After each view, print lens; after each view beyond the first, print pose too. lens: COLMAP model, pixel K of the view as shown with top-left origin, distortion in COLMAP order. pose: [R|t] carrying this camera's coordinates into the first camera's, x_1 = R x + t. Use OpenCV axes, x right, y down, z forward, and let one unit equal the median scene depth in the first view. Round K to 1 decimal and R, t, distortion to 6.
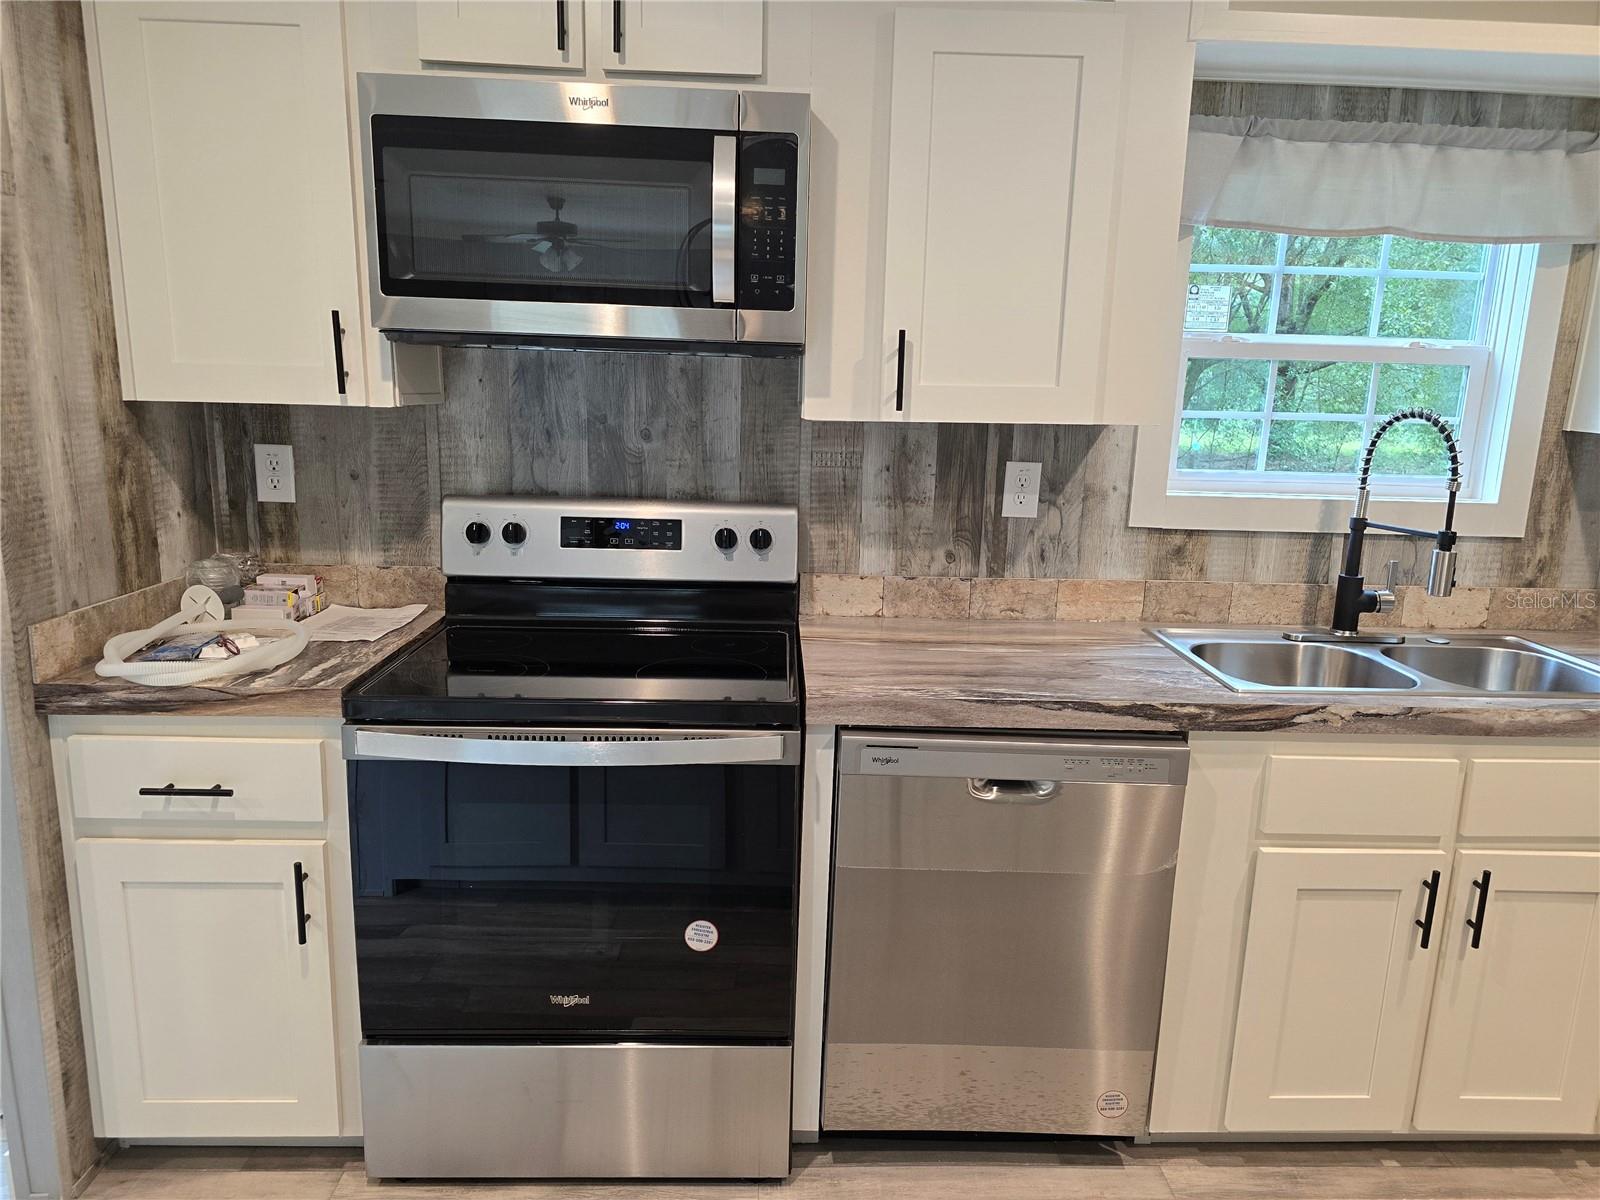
lens RADIAL K [[1066.7, 0, 808.3], [0, 1066.7, 596.4], [0, 0, 1]] dist [0.048246, -0.038254]
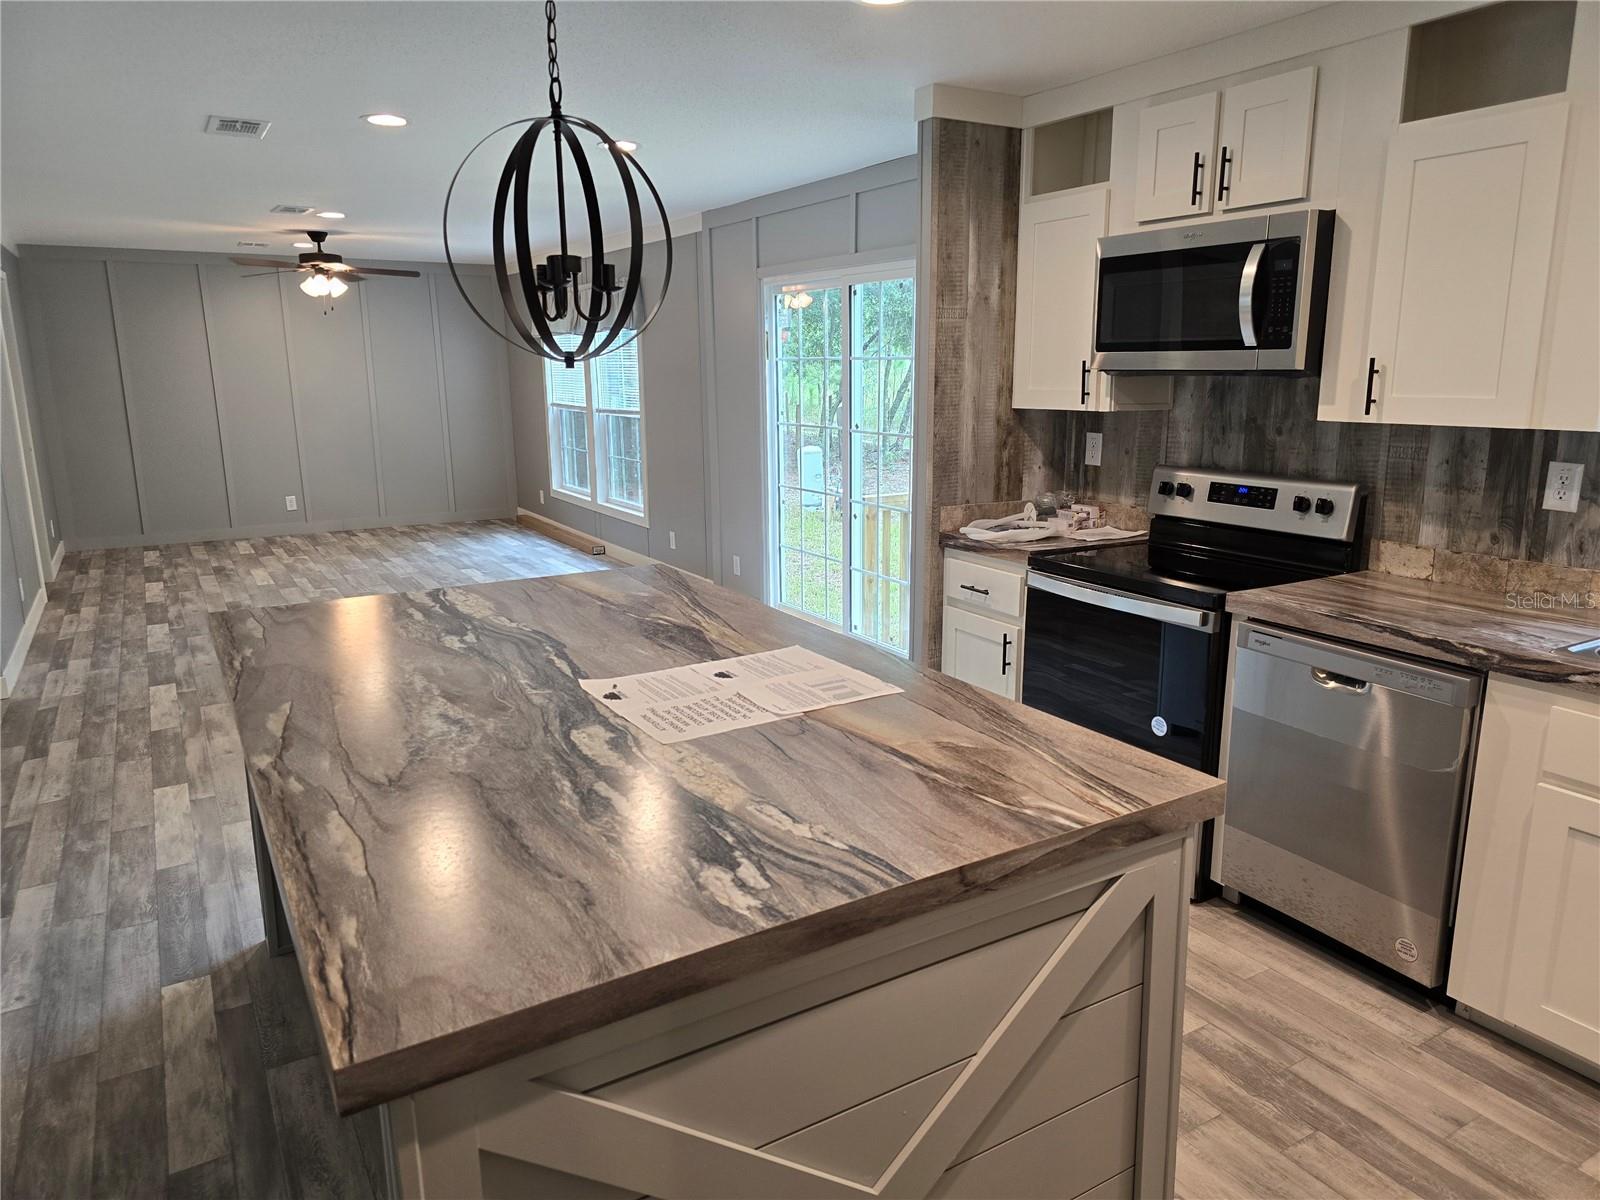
lens RADIAL K [[1066.7, 0, 821.7], [0, 1066.7, 614.1], [0, 0, 1]] dist [0.048246, -0.038254]
pose [[0.490605, 0.170366, -0.854565, 0.862234], [-0.160775, 0.981562, 0.103383, 0.044276], [0.856422, 0.086673, 0.508950, -0.269618]]
